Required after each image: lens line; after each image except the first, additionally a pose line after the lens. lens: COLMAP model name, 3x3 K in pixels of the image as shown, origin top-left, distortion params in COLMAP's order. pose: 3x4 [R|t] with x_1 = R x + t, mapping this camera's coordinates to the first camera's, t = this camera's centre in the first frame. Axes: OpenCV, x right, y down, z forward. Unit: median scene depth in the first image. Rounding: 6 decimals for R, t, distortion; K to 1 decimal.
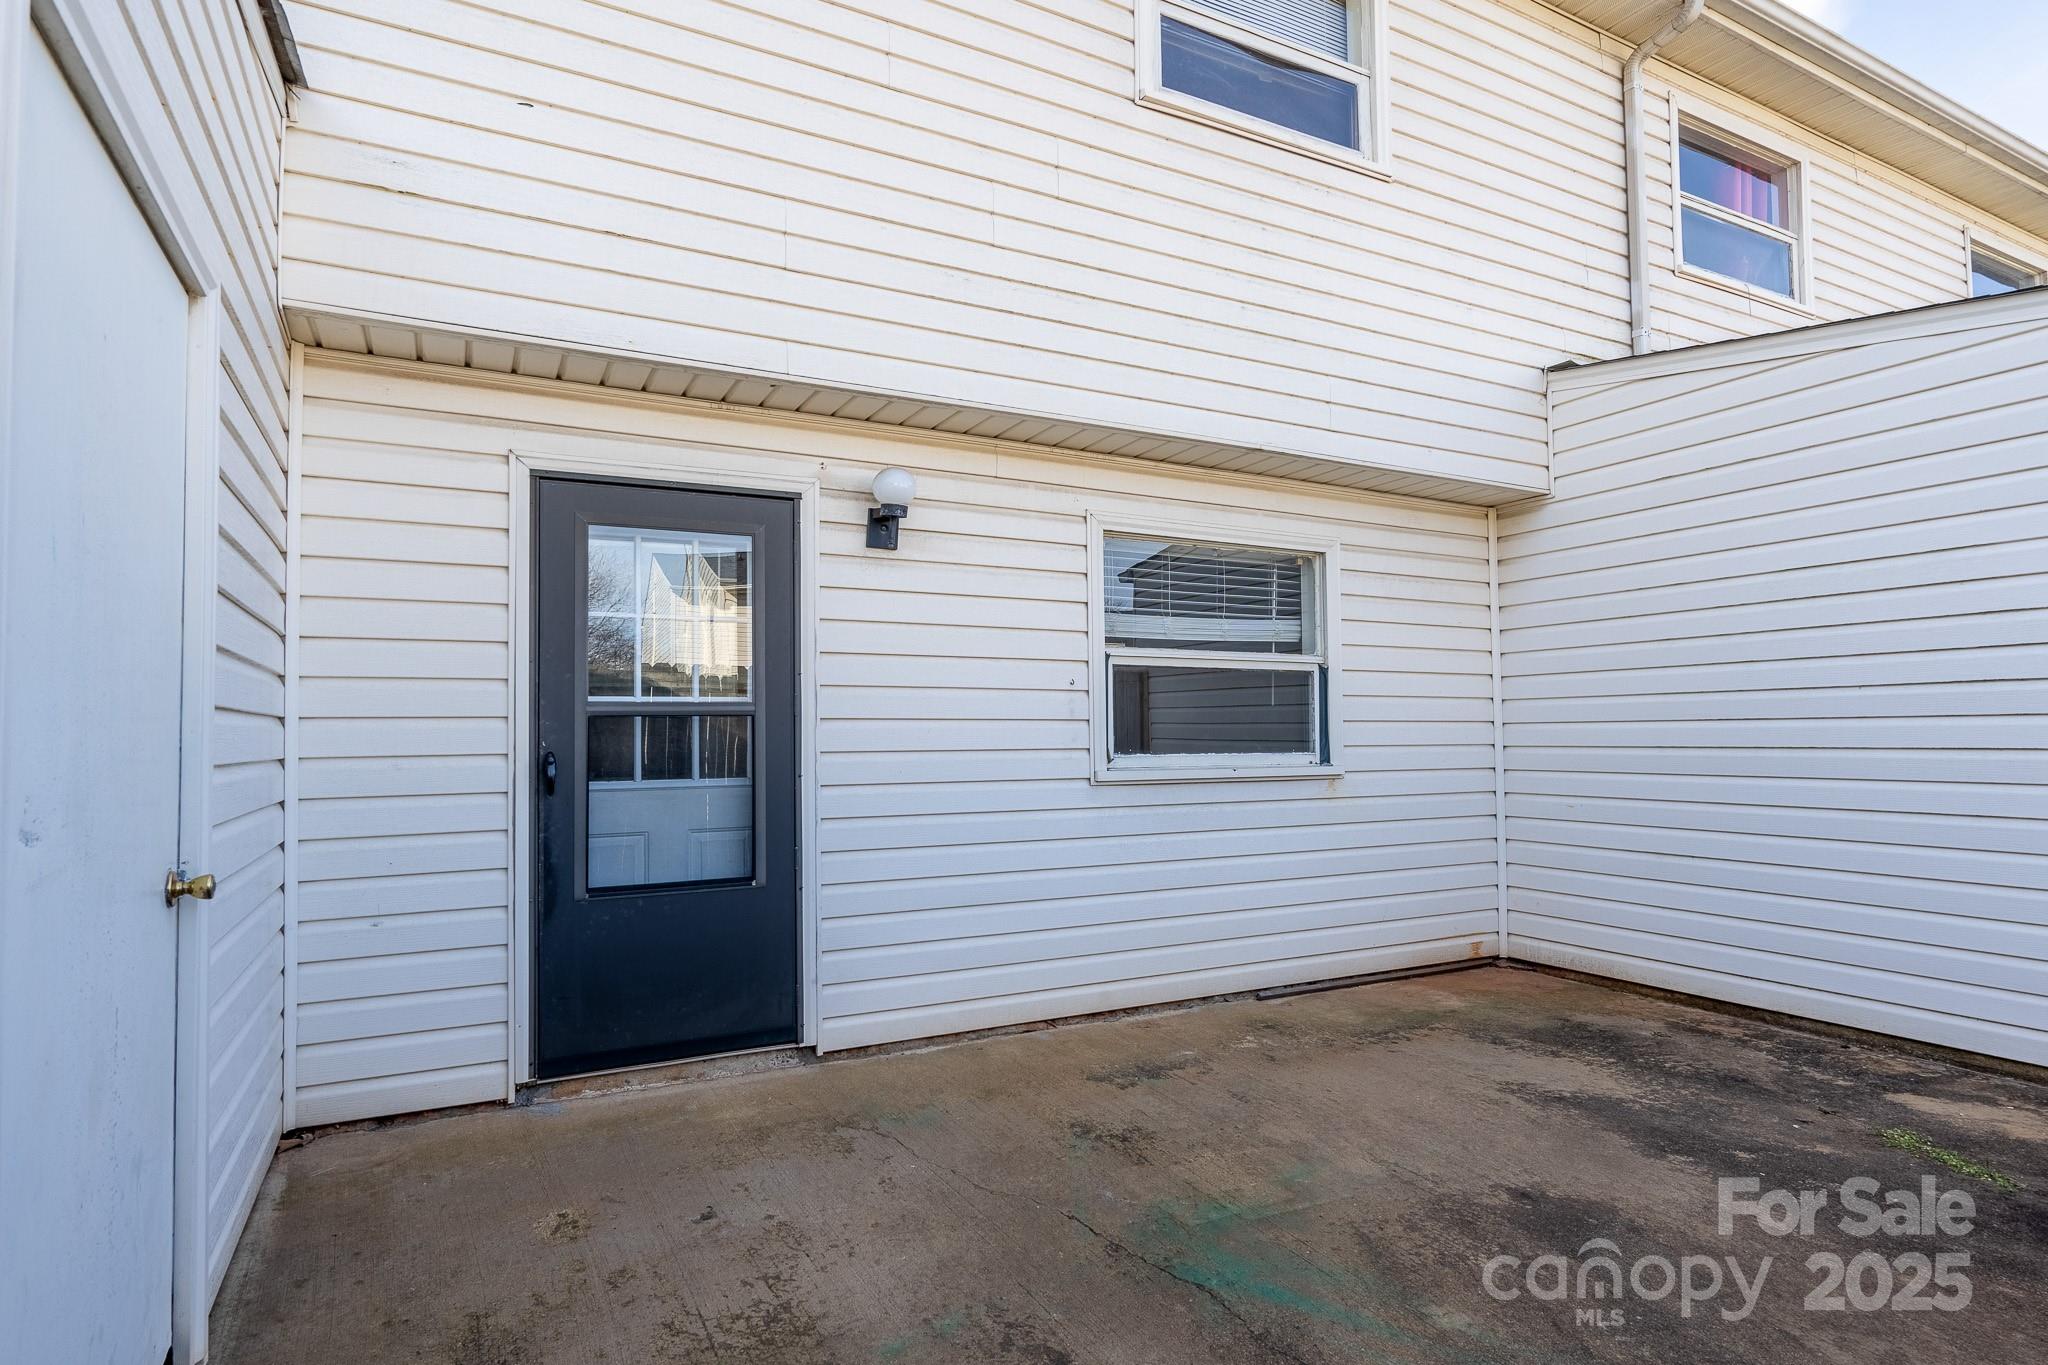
lens RADIAL K [[917.2, 0, 1017.0], [0, 917.2, 694.8], [0, 0, 1]] dist [-0.004224, 0.001922]
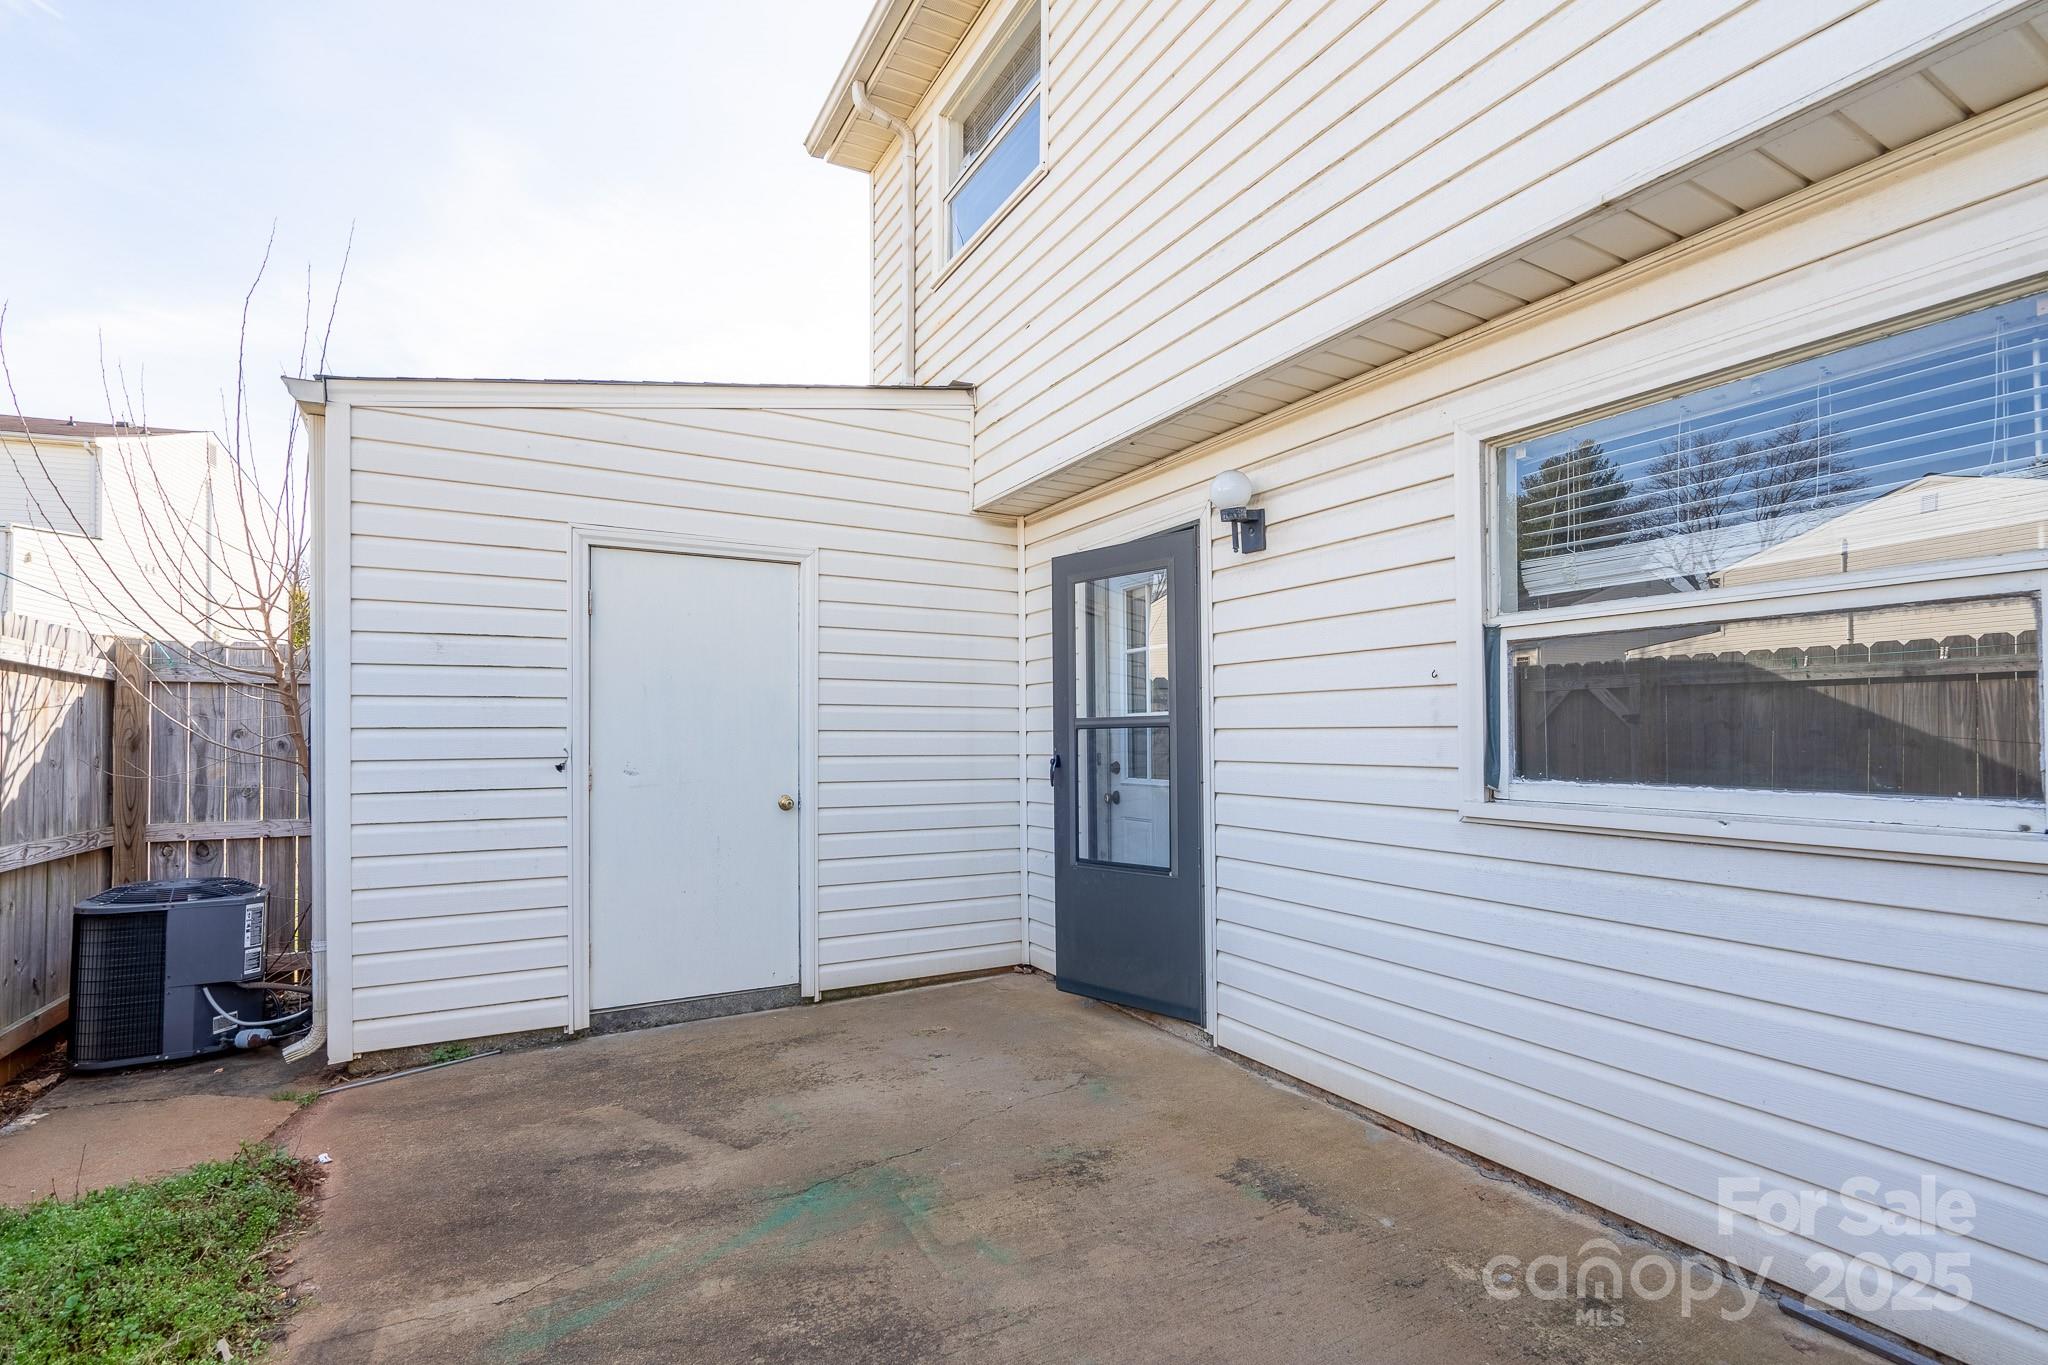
lens RADIAL K [[939.1, 0, 979.7], [0, 939.1, 723.0], [0, 0, 1]] dist [0.000446, 0.000027]
pose [[0.078596, -0.011502, -0.996840, 0.854764], [0.041523, 0.999103, -0.008255, 0.017645], [0.996041, -0.040743, 0.079003, 0.663199]]
